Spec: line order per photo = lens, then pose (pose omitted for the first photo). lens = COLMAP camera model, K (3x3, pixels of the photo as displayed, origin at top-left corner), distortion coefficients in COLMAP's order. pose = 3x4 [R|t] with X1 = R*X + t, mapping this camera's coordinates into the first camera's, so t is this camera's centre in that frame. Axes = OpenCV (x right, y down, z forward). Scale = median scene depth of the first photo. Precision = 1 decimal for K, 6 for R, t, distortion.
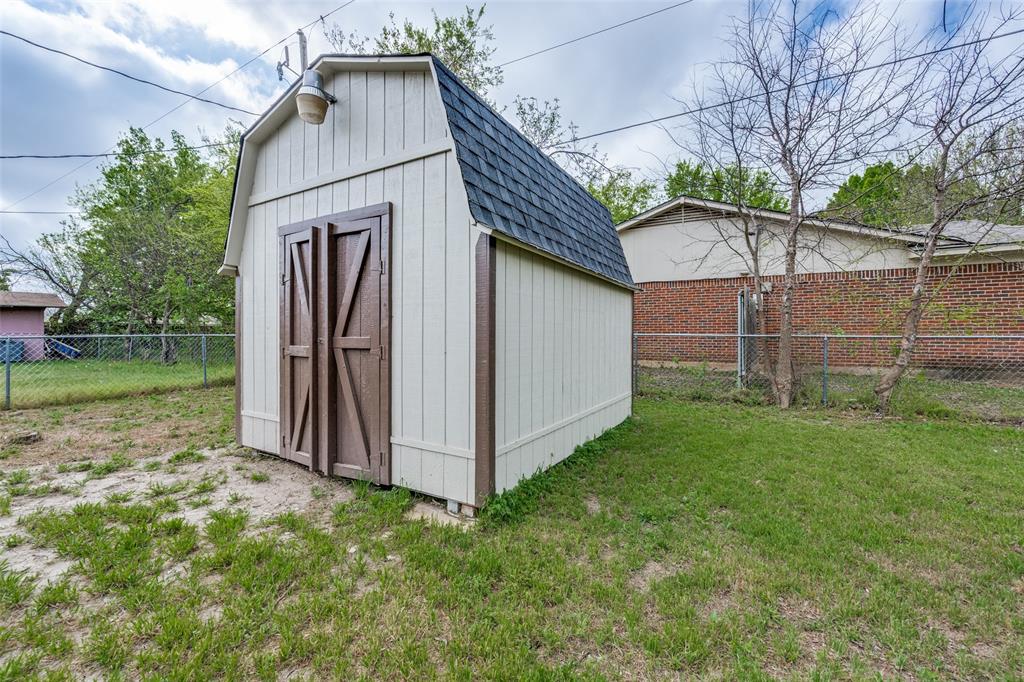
lens RADIAL K [[406.9, 0, 521.7], [0, 406.9, 336.1], [0, 0, 1]] dist [-0.004979, -0.000105]
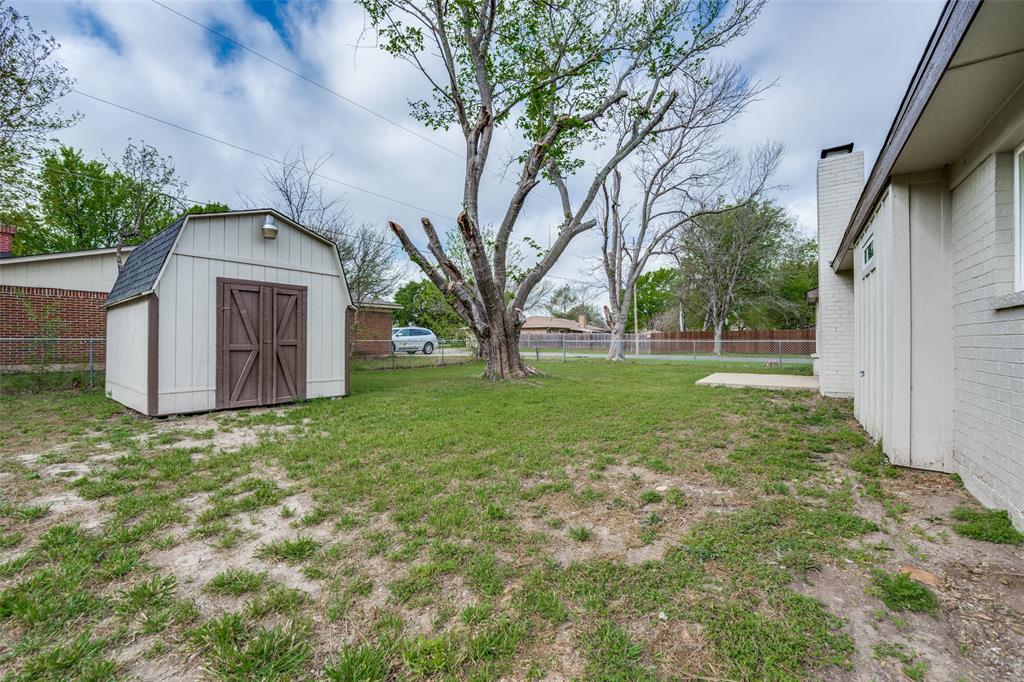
lens RADIAL K [[406.9, 0, 521.7], [0, 406.9, 336.1], [0, 0, 1]] dist [-0.004979, -0.000105]
pose [[0.120529, 0.010625, 0.992653, -1.969408], [0.001457, 0.999940, -0.010880, 0.004710], [-0.992709, 0.002758, 0.120506, -0.459554]]
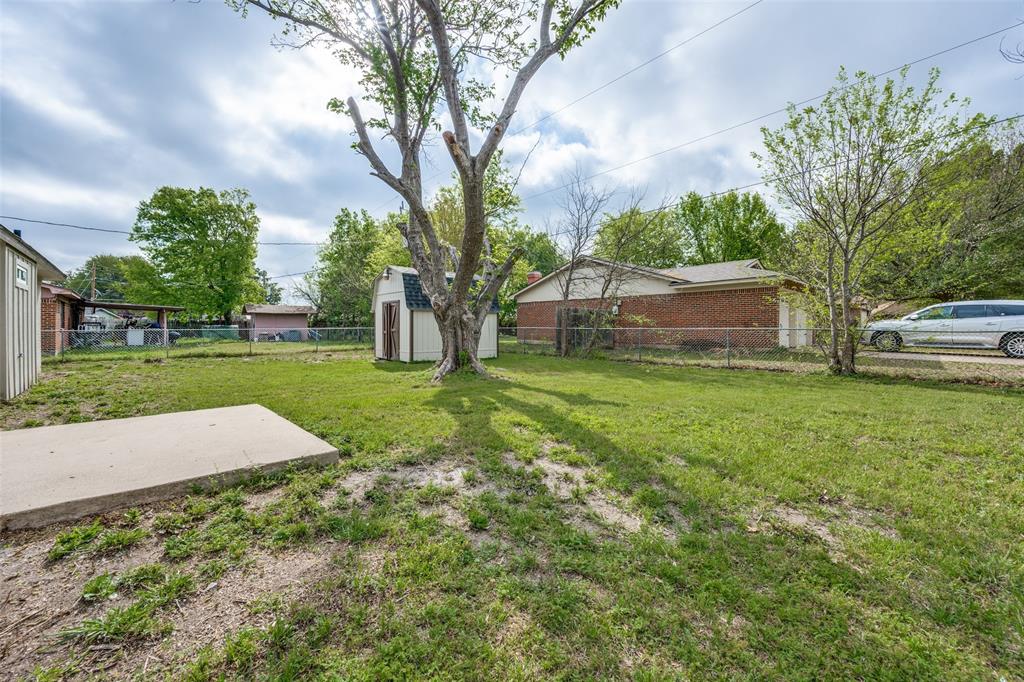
lens RADIAL K [[411.3, 0, 554.6], [0, 411.3, 333.2], [0, 0, 1]] dist [-0.000350, 0.000007]
pose [[0.961600, 0.002930, -0.274439, 2.031692], [0.000815, 0.999908, 0.013531, -0.006024], [0.274453, -0.013235, 0.961509, -2.307237]]
